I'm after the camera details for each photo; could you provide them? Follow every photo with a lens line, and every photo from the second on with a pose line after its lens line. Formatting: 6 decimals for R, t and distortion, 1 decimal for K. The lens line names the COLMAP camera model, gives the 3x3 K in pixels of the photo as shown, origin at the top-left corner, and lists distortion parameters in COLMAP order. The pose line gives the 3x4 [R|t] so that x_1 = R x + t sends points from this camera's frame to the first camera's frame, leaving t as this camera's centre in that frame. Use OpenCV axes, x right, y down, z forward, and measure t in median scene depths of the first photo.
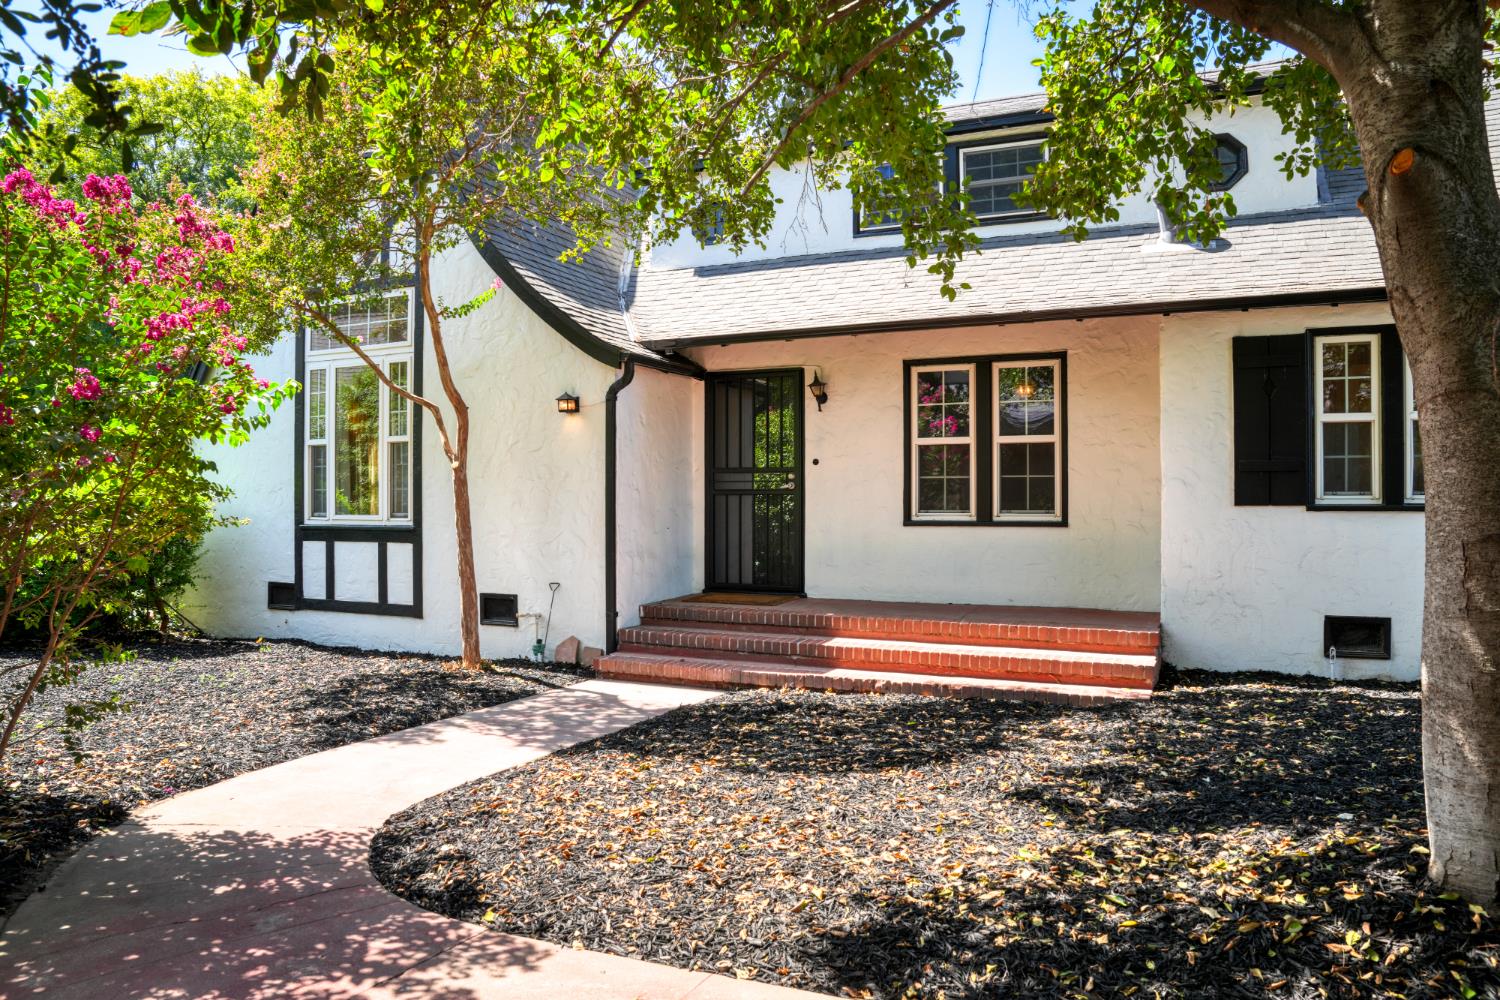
lens RADIAL K [[1037.5, 0, 747.6], [0, 1037.5, 489.0], [0, 0, 1]] dist [-0.116793, 0.070024]
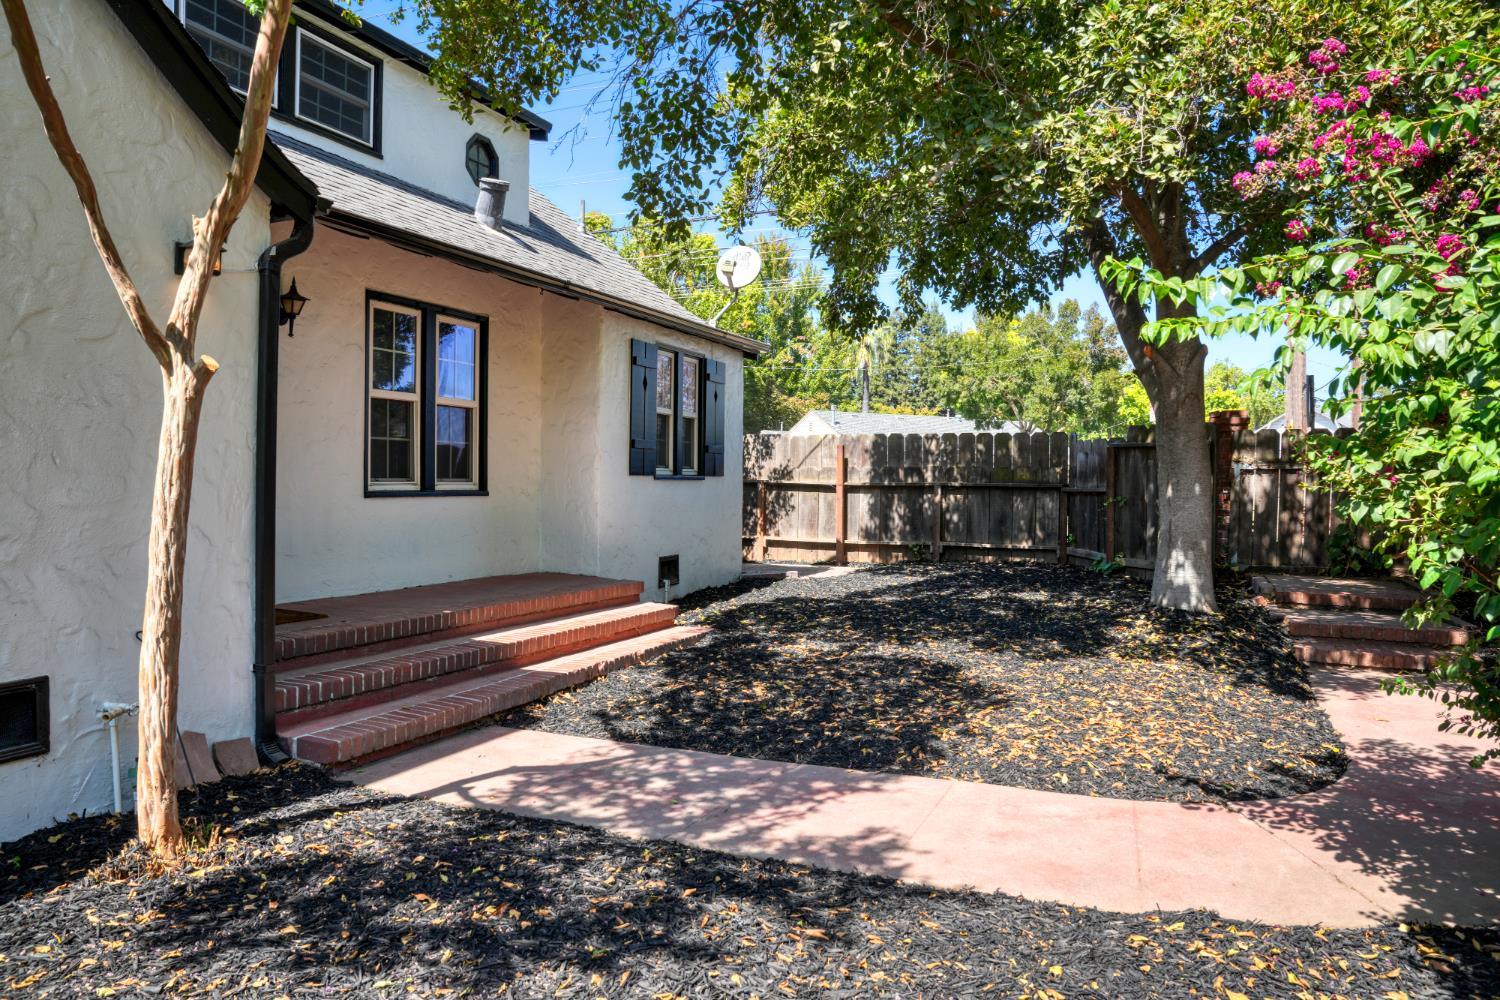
lens RADIAL K [[1037.5, 0, 725.1], [0, 1037.5, 499.3], [0, 0, 1]] dist [-0.116793, 0.070024]
pose [[-0.023505, -0.015850, 0.999598, -0.656633], [-0.016257, 0.999748, 0.015470, 0.020625], [-0.999592, -0.015887, -0.023757, 0.761448]]
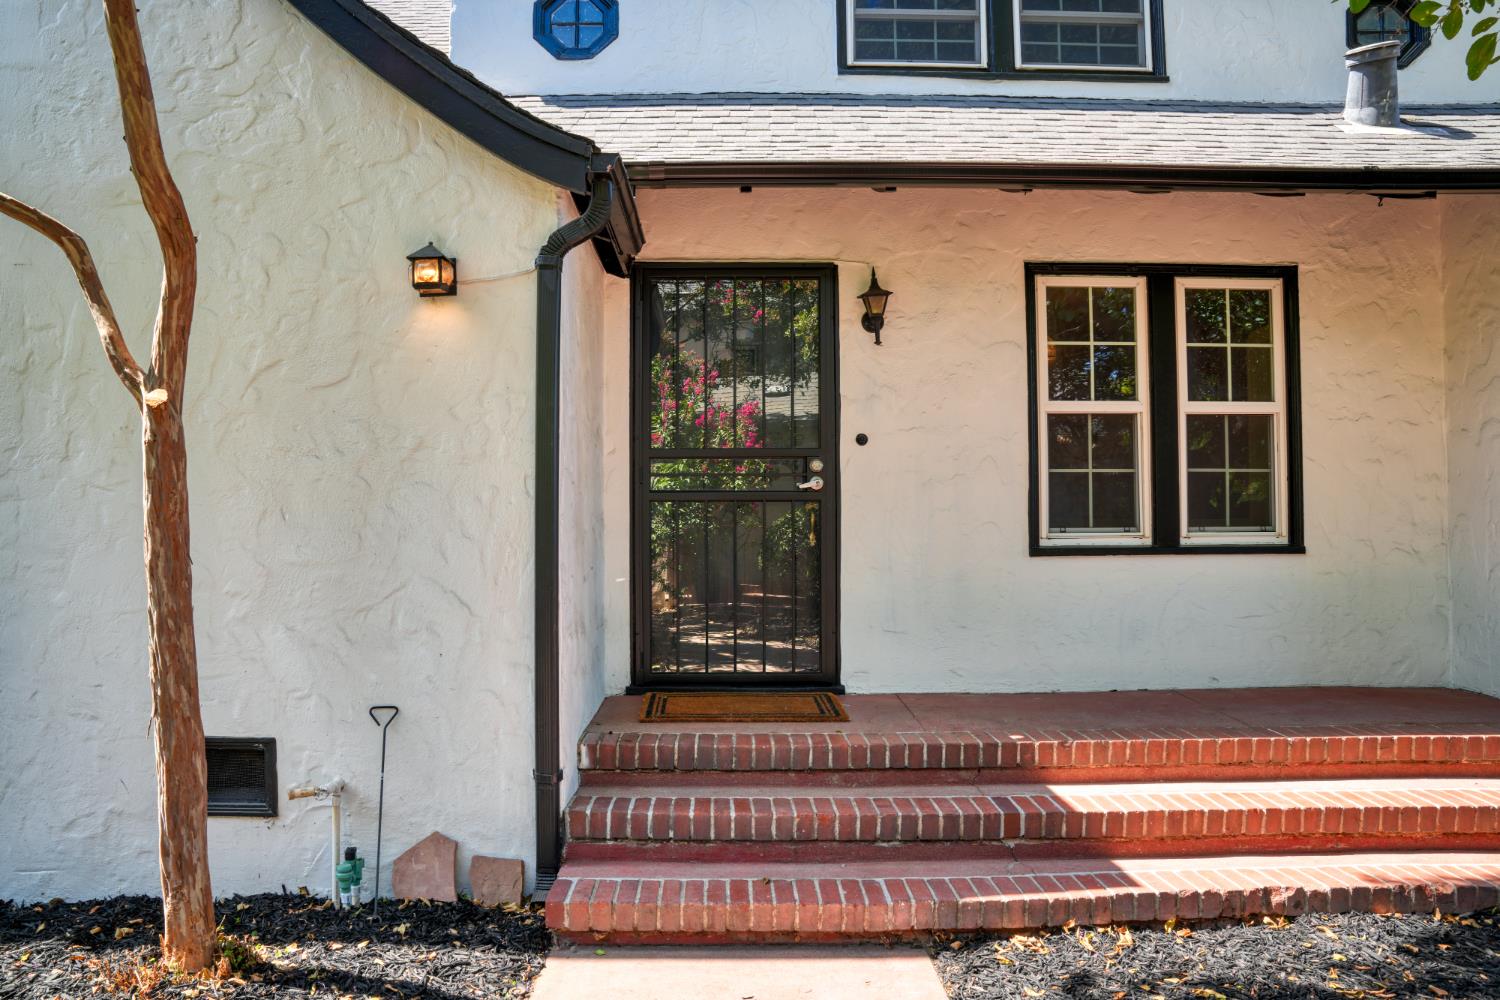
lens RADIAL K [[1037.5, 0, 717.9], [0, 1037.5, 503.4], [0, 0, 1]] dist [-0.116793, 0.070024]
pose [[0.906081, 0.007568, 0.423037, -0.242890], [-0.000993, 0.999875, -0.015761, 0.016419], [-0.423104, 0.013861, 0.905975, 0.582534]]
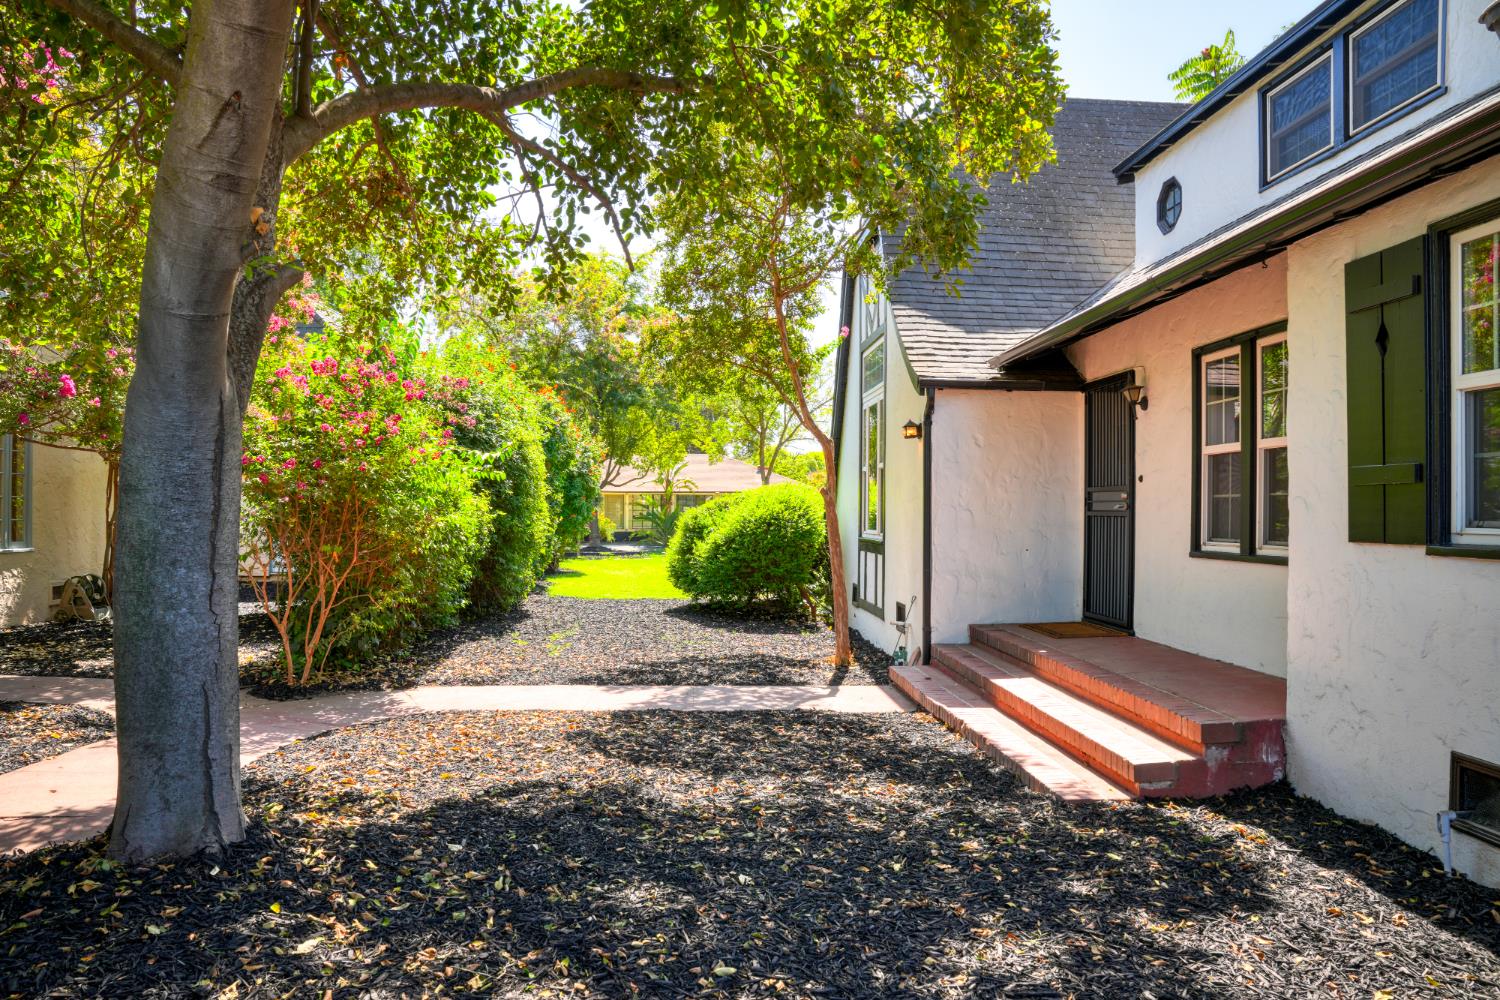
lens RADIAL K [[1037.5, 0, 754.0], [0, 1037.5, 501.9], [0, 0, 1]] dist [-0.116793, 0.070024]
pose [[0.483543, -0.002760, -0.875316, 0.690628], [0.000137, 0.999995, -0.003077, -0.004639], [0.875320, 0.001368, 0.483541, 0.334148]]
